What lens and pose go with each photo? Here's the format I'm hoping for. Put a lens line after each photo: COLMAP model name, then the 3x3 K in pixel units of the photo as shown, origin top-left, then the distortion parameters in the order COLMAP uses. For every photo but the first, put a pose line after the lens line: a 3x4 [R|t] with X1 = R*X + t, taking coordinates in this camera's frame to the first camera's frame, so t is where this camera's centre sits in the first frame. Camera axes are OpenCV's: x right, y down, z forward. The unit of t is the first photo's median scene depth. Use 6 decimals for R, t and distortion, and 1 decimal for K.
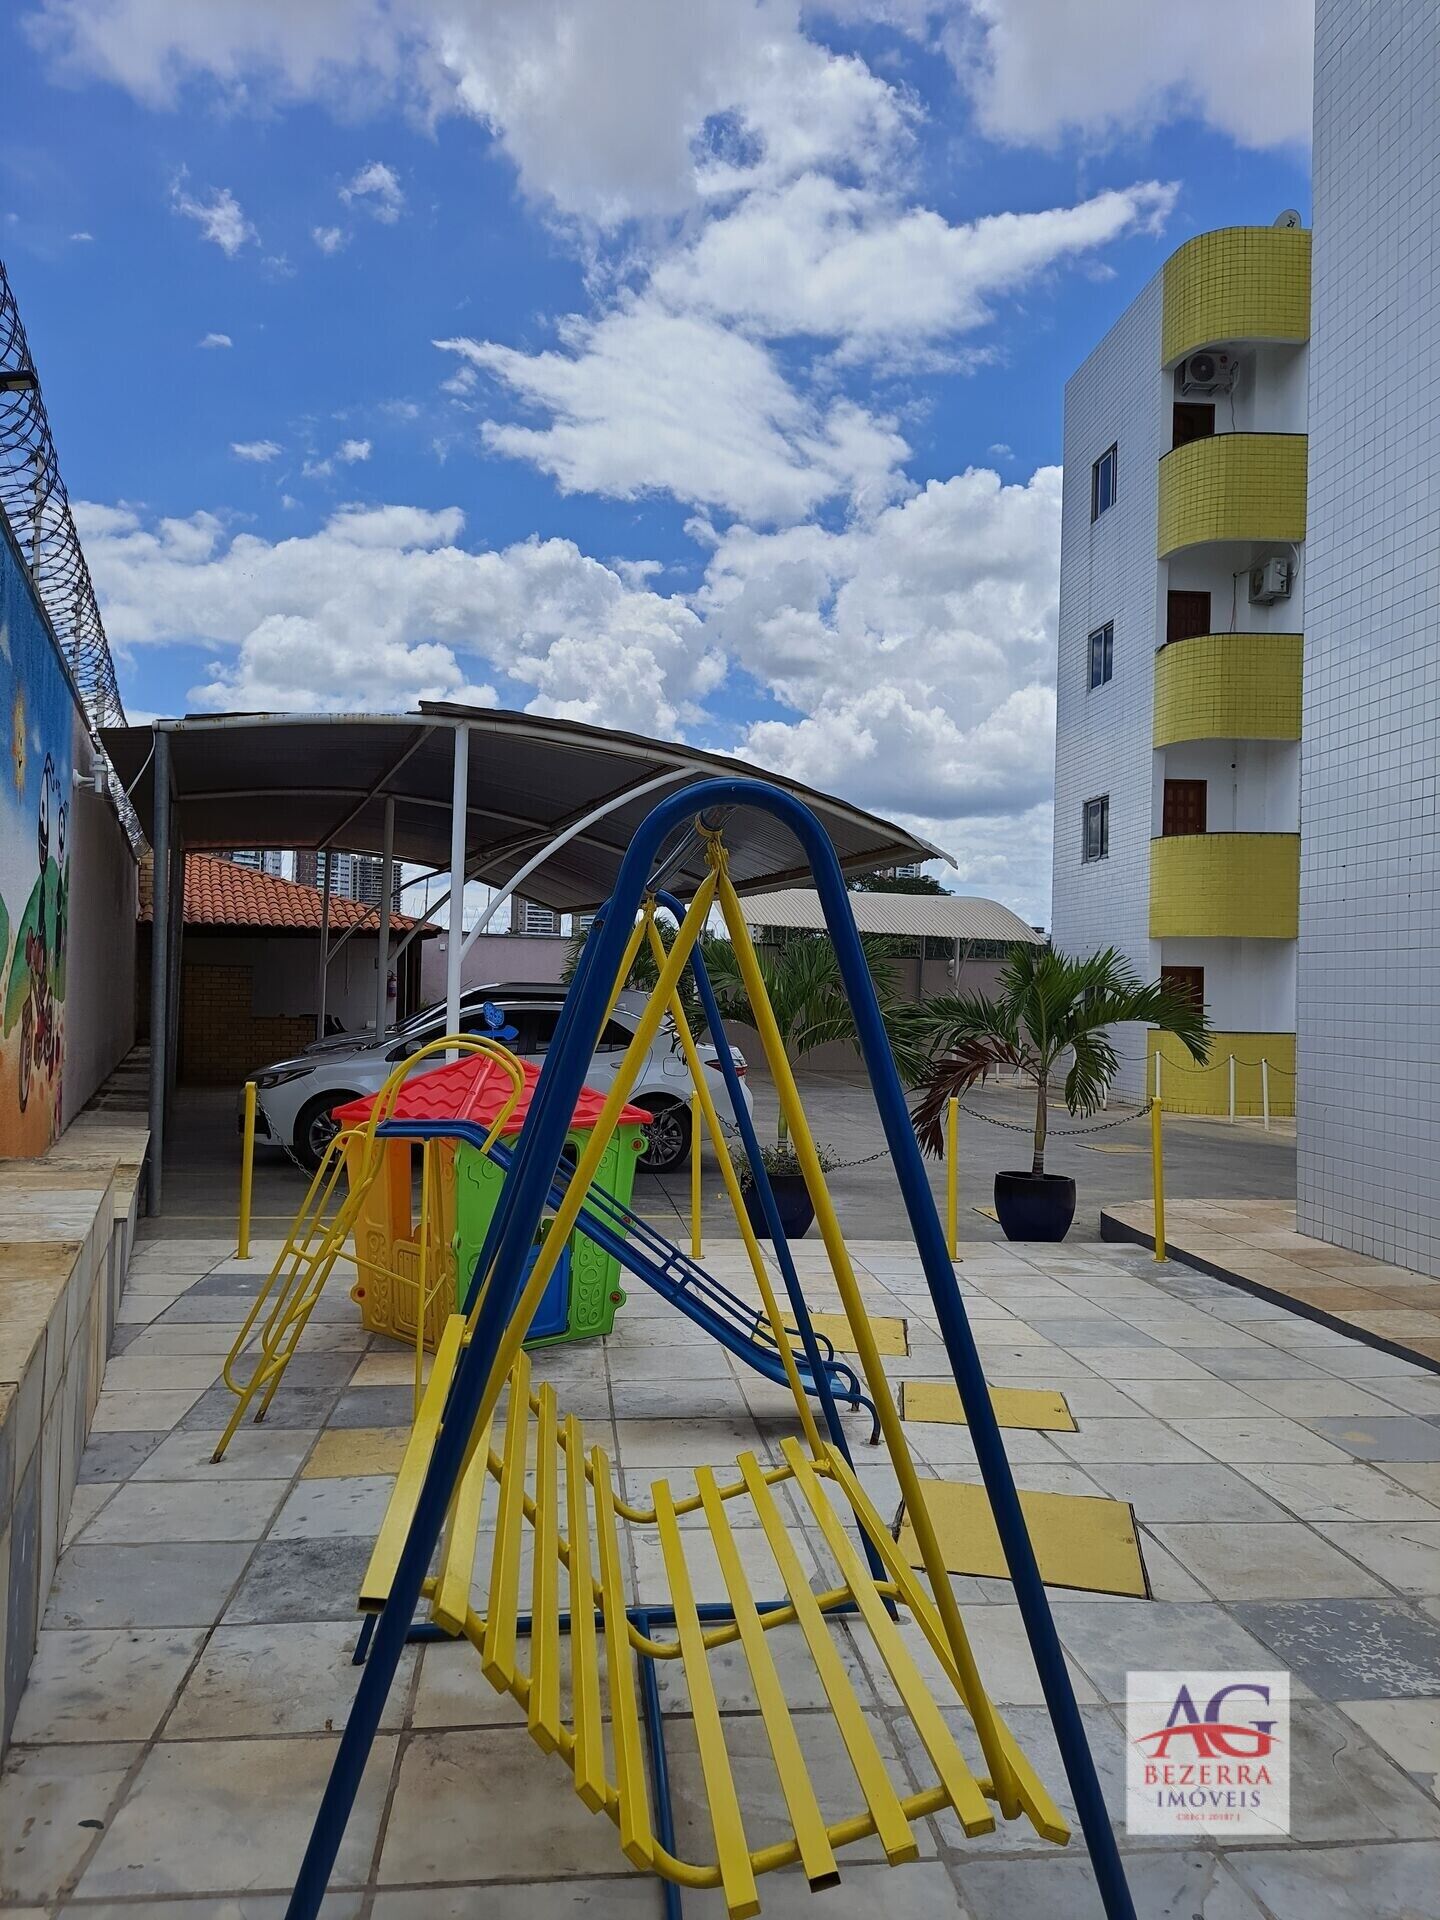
lens RADIAL K [[1360.1, 0, 708.6], [0, 1360.1, 976.7], [0, 0, 1]] dist [0.081943, -0.075343]
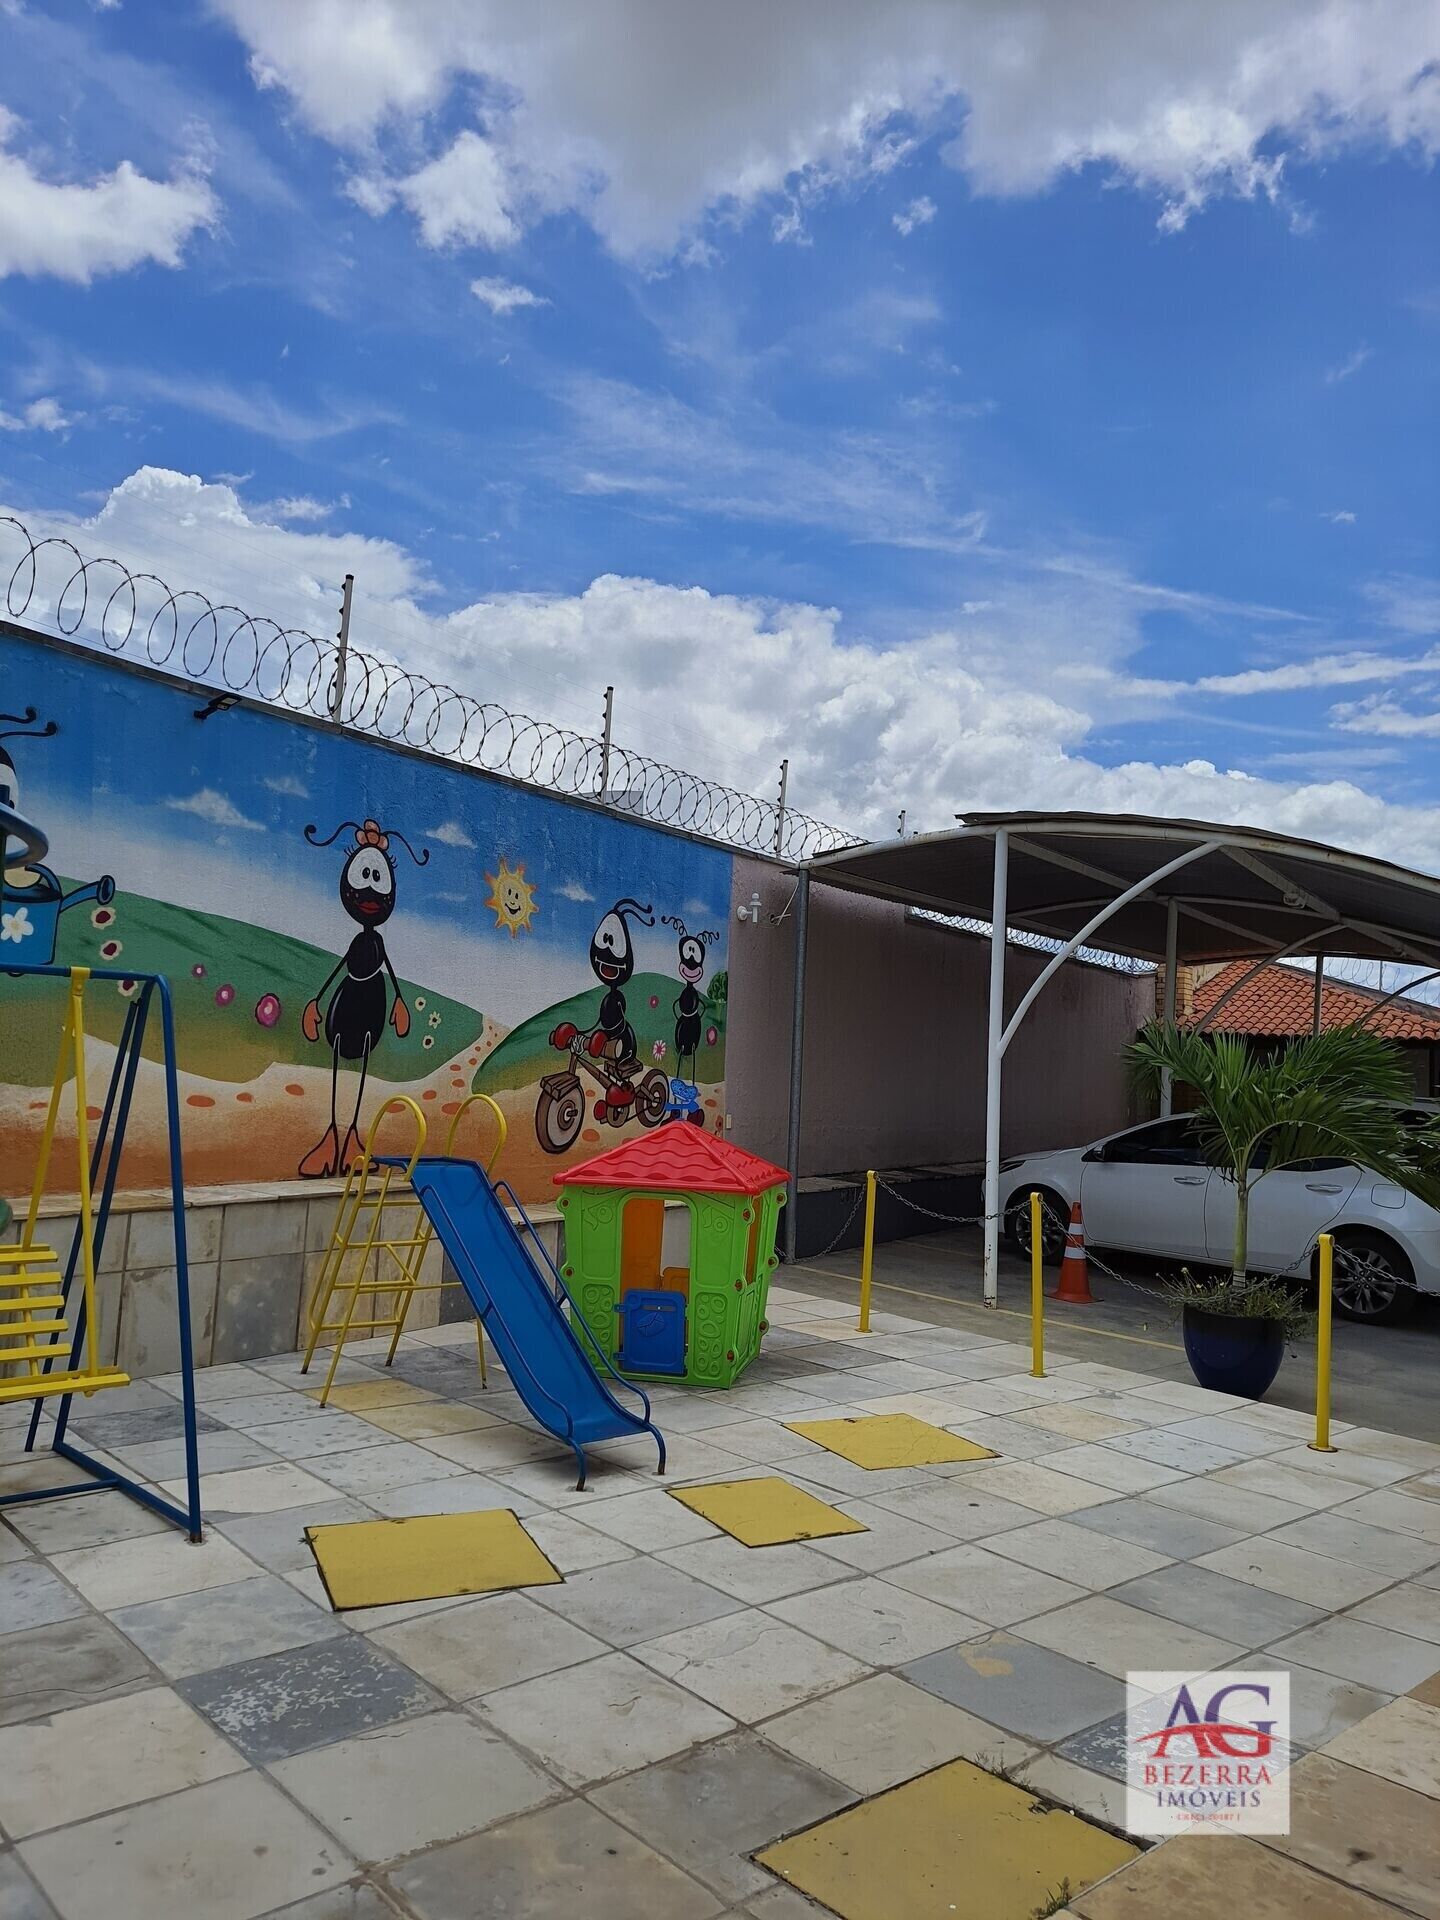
lens RADIAL K [[1360.1, 0, 710.5], [0, 1360.1, 964.0], [0, 0, 1]] dist [0.081943, -0.075343]
pose [[0.588305, -0.050212, -0.807078, 1.070025], [-0.030068, 0.996022, -0.083884, 0.023793], [0.808080, 0.073617, 0.584455, 0.441694]]
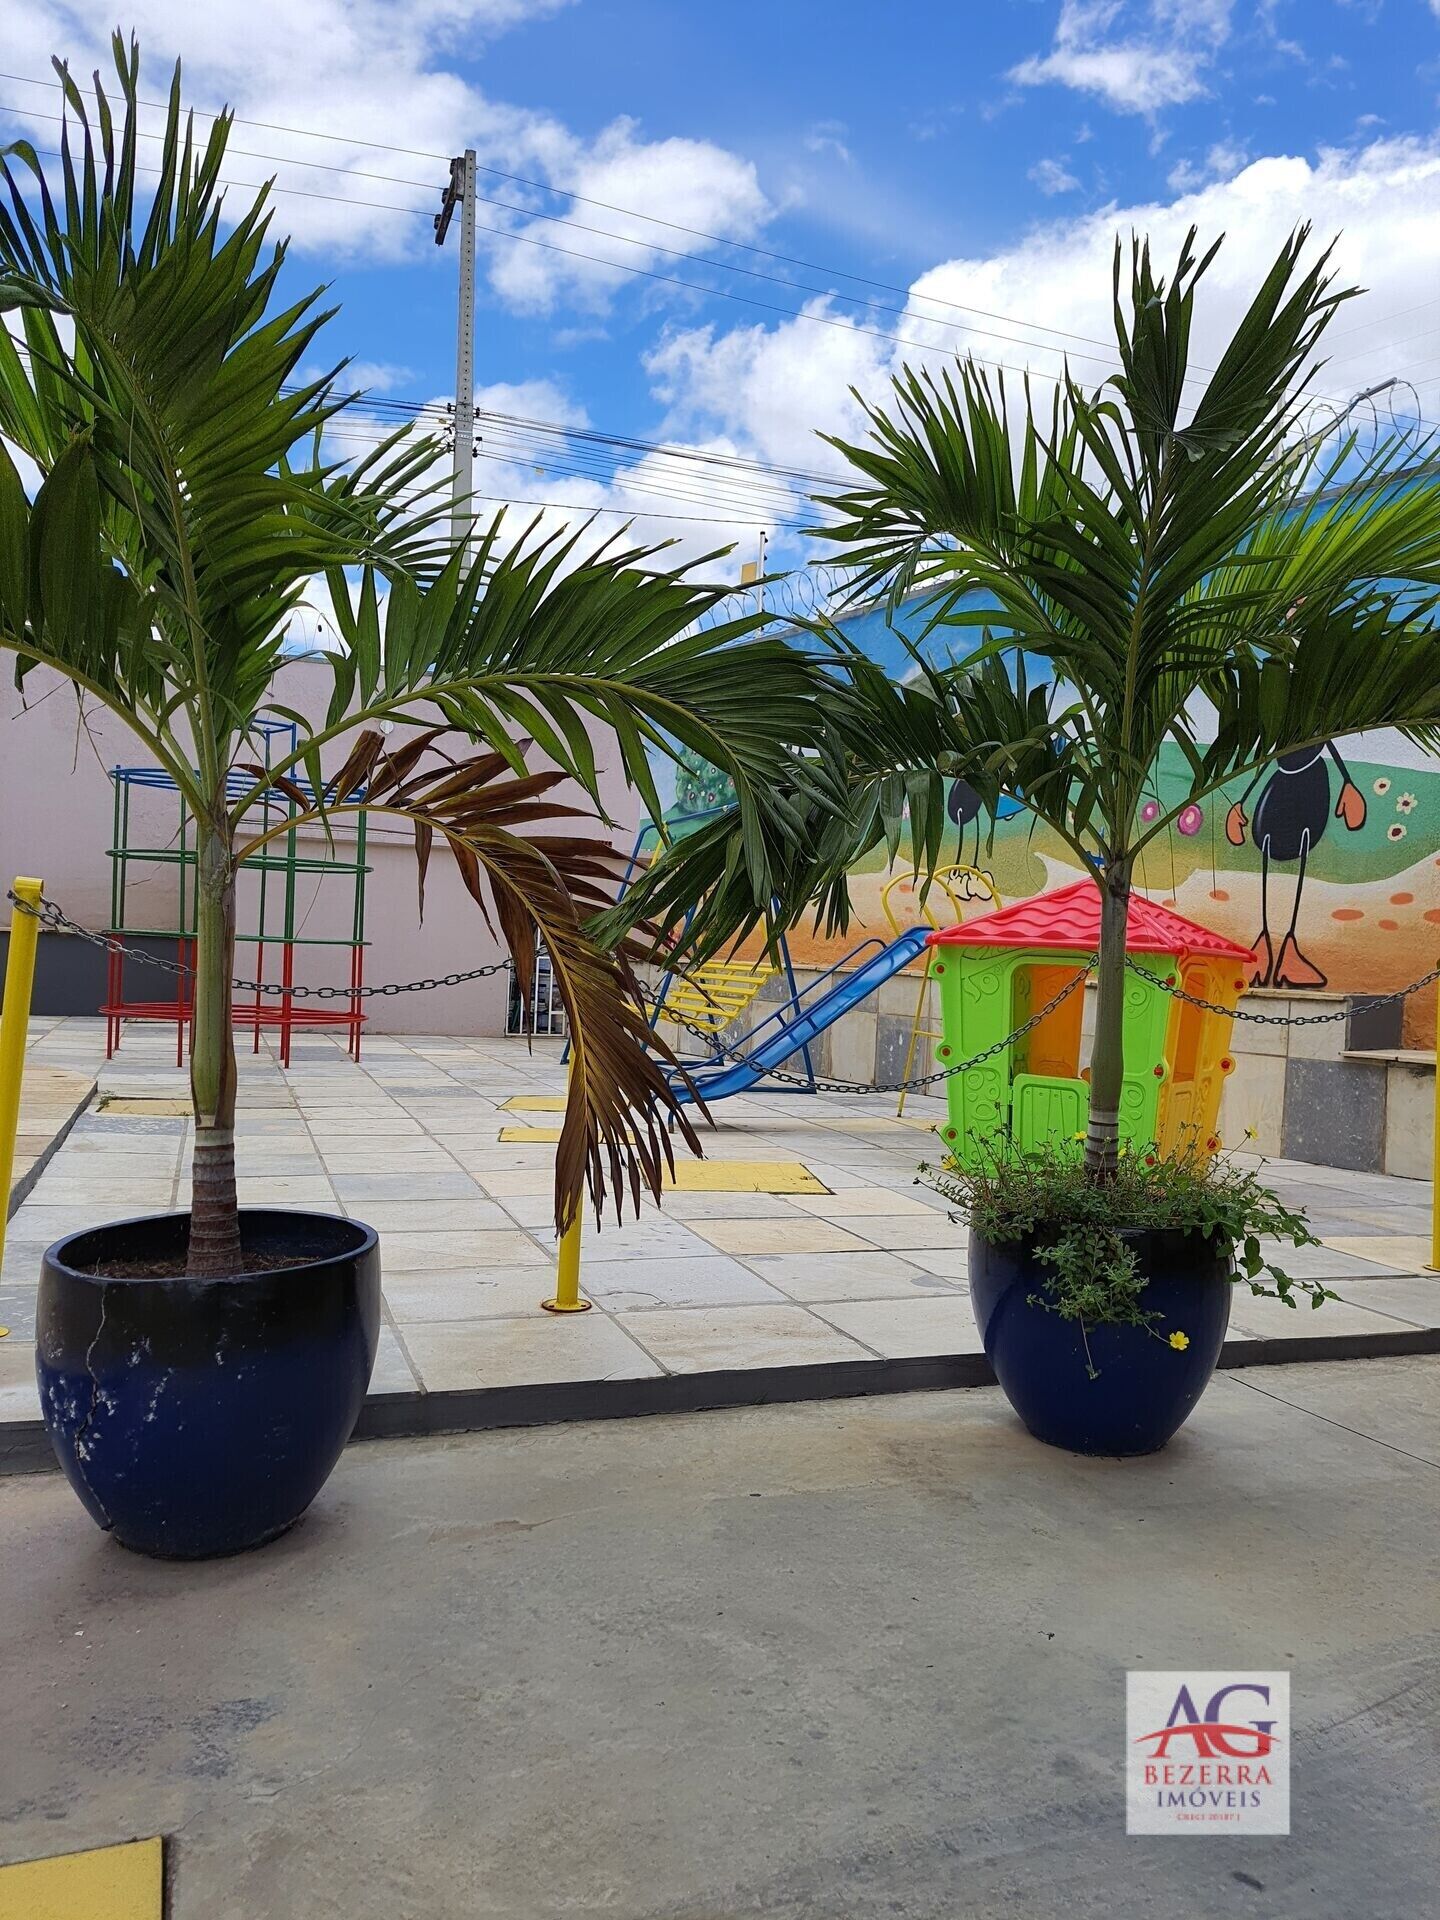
lens RADIAL K [[1360.1, 0, 689.4], [0, 1360.1, 937.5], [0, 0, 1]] dist [0.081943, -0.075343]
pose [[-0.967959, -0.073487, -0.240115, 0.436799], [-0.069626, 0.997271, -0.024537, 0.185766], [0.241263, -0.007033, -0.970434, 2.454880]]
